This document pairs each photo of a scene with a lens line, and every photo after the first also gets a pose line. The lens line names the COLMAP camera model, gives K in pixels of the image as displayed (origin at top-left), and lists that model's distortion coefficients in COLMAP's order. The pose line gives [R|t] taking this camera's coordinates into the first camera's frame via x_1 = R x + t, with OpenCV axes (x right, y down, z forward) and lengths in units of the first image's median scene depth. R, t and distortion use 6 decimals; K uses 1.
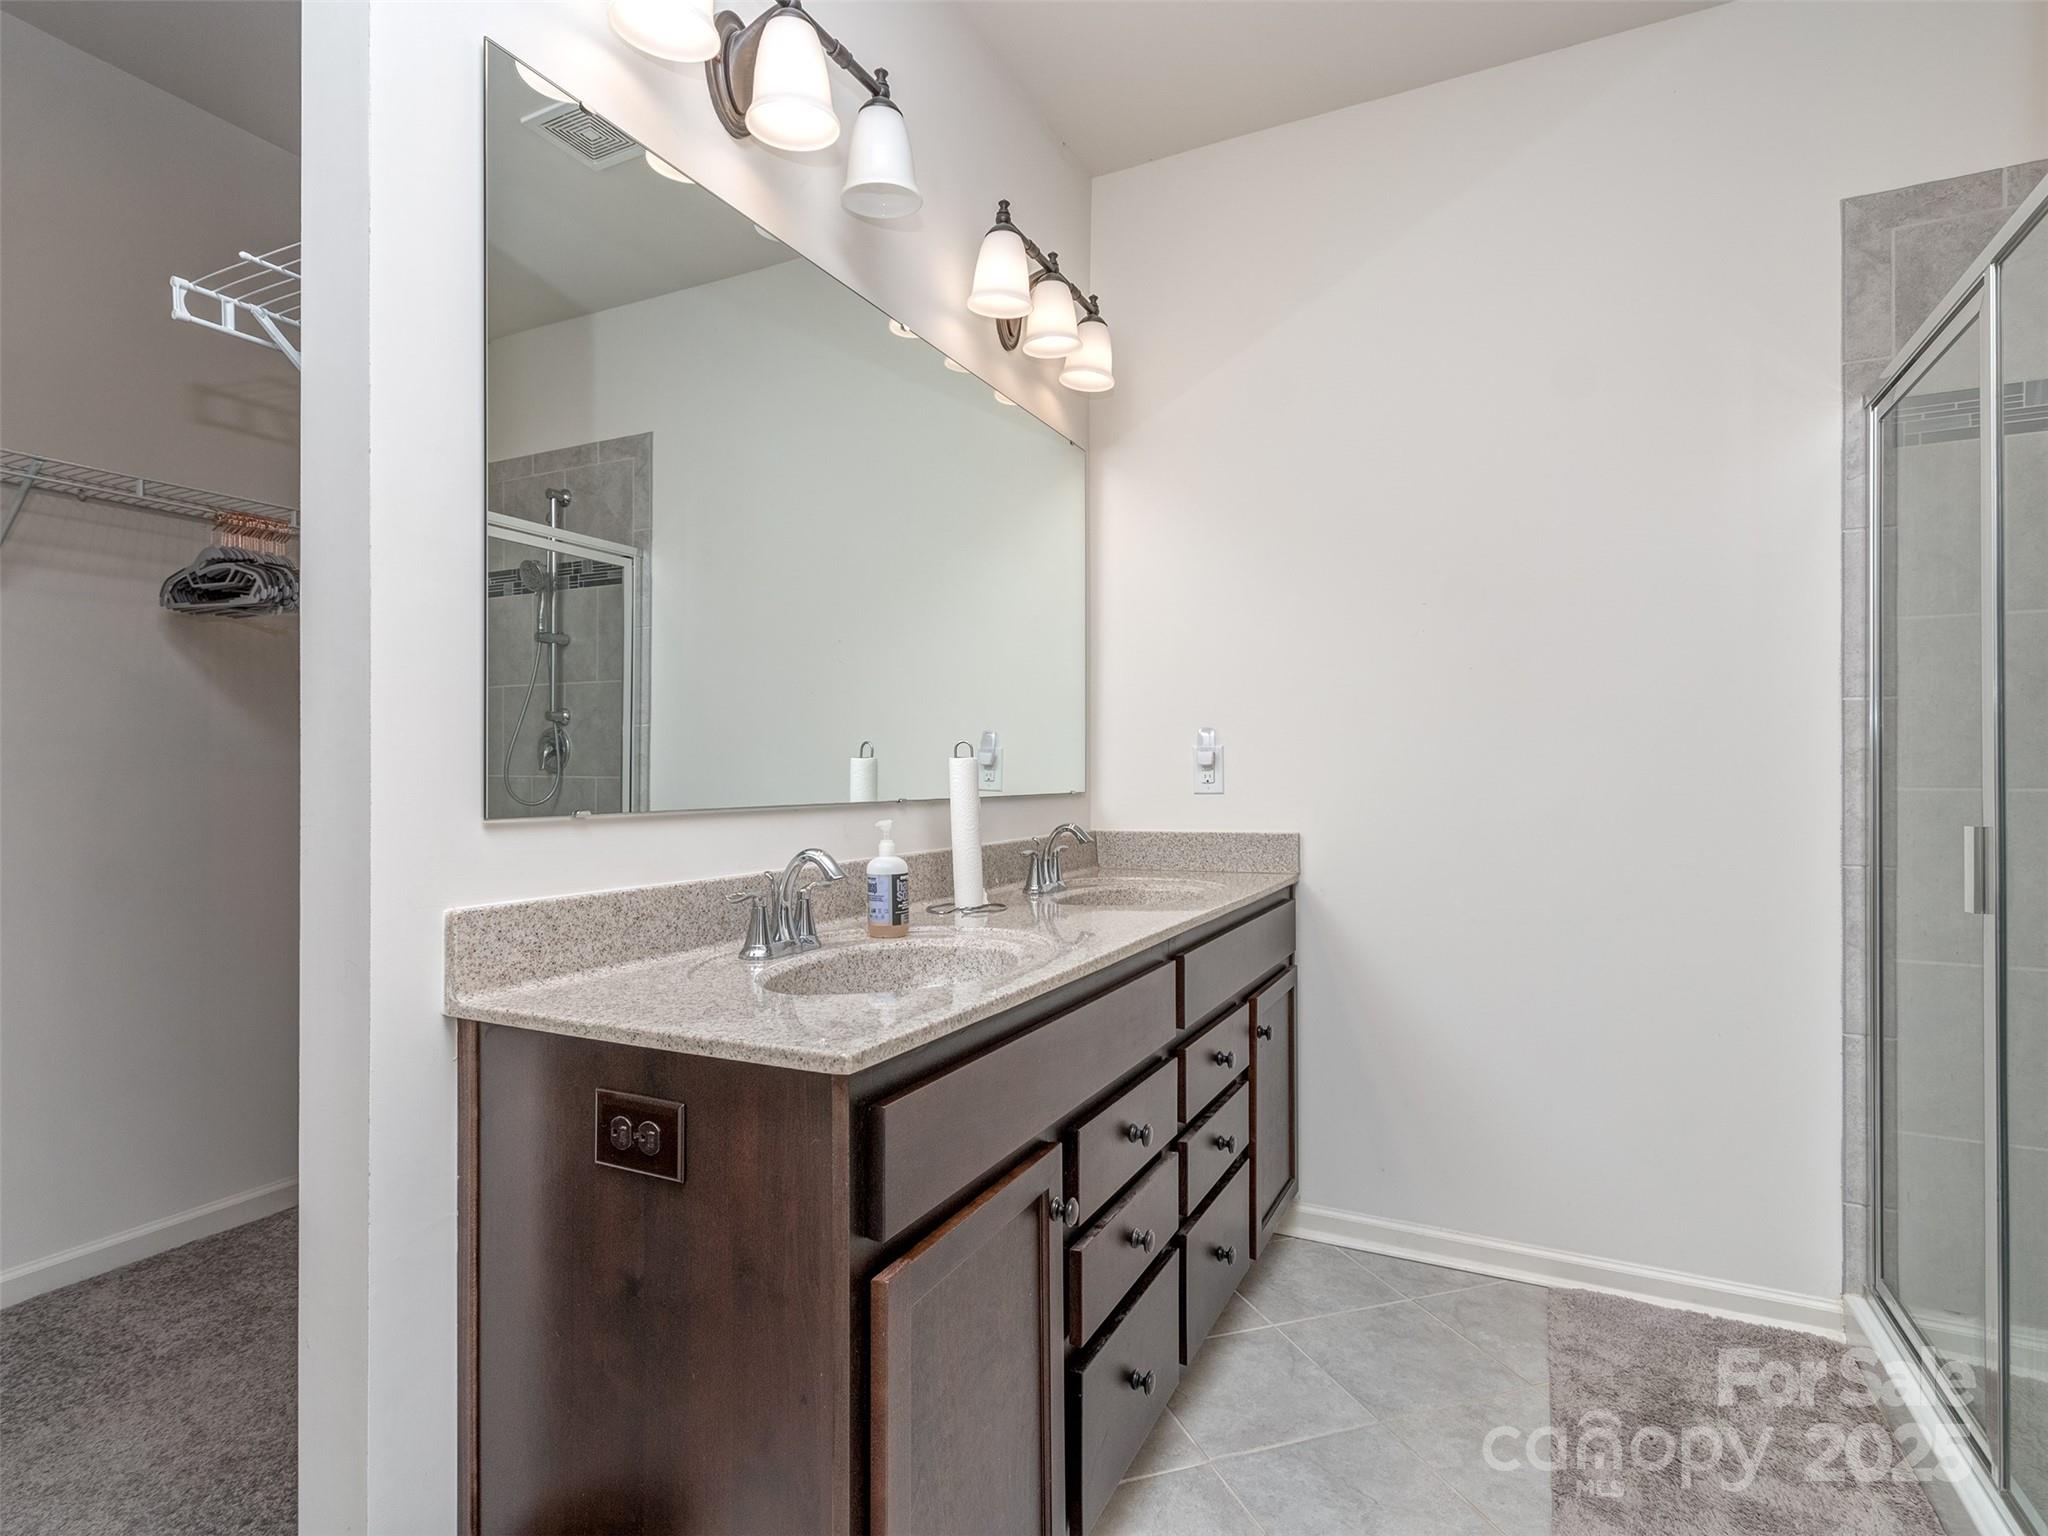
lens RADIAL K [[1056.3, 0, 1025.5], [0, 1056.3, 761.8], [0, 0, 1]] dist [0.002830, -0.001502]
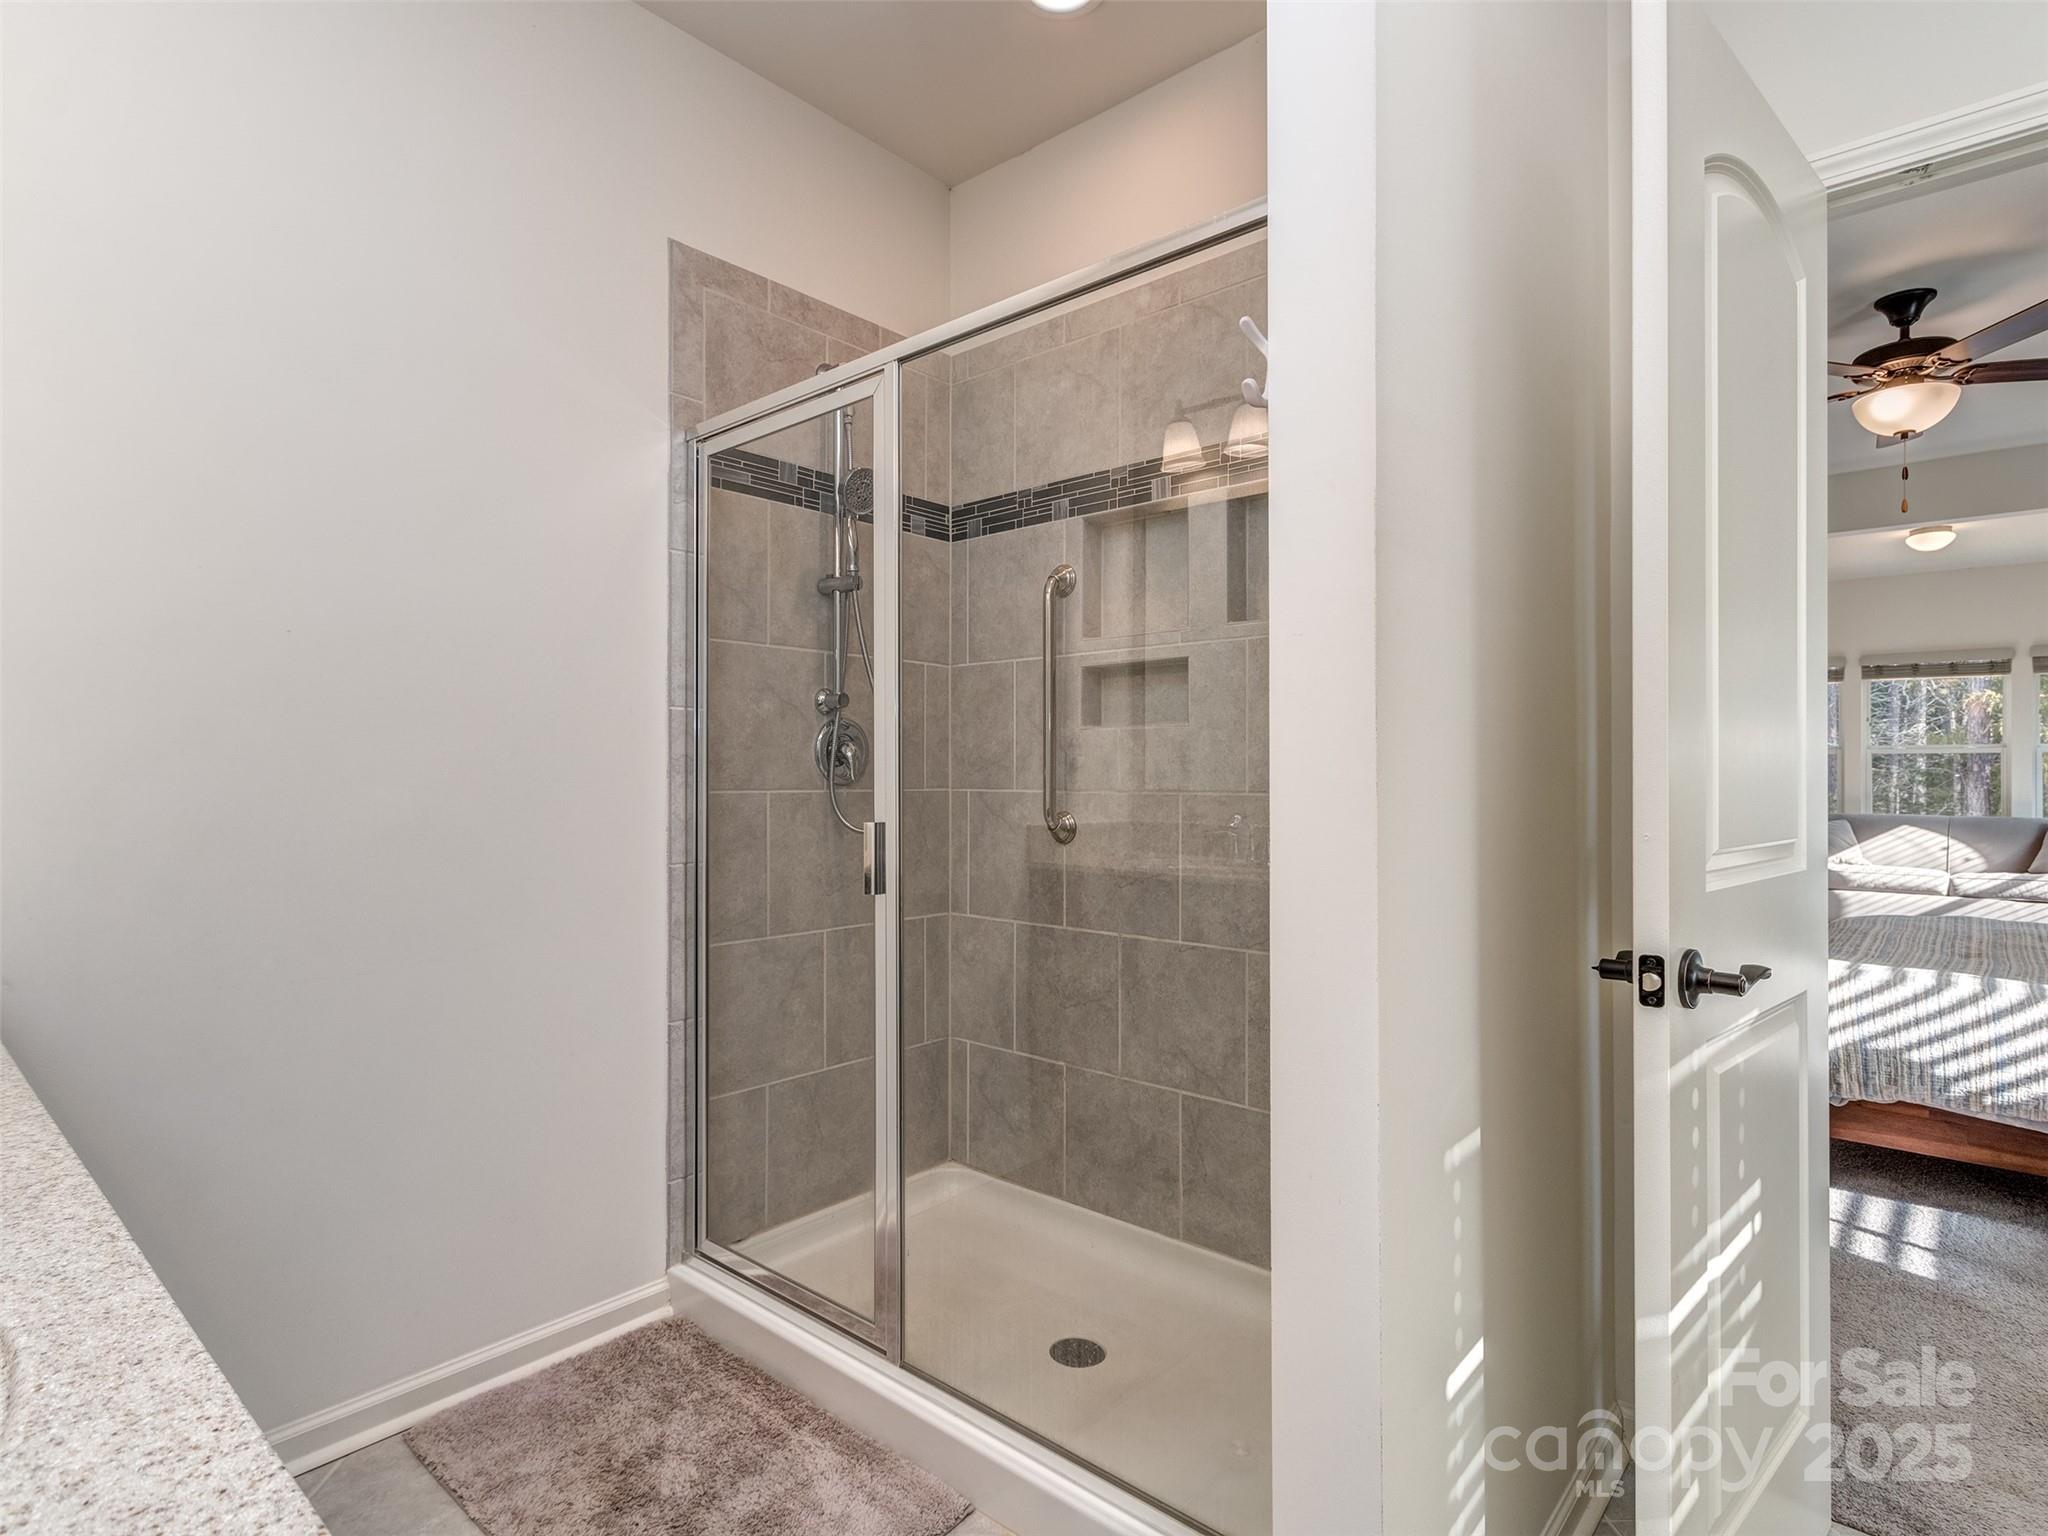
lens RADIAL K [[1056.3, 0, 1025.5], [0, 1056.3, 761.8], [0, 0, 1]] dist [0.002830, -0.001502]
pose [[0.267268, 0.005549, 0.963606, -0.156183], [-0.005062, 0.999978, -0.004355, -0.002616], [-0.963609, -0.003714, 0.267290, 0.374703]]
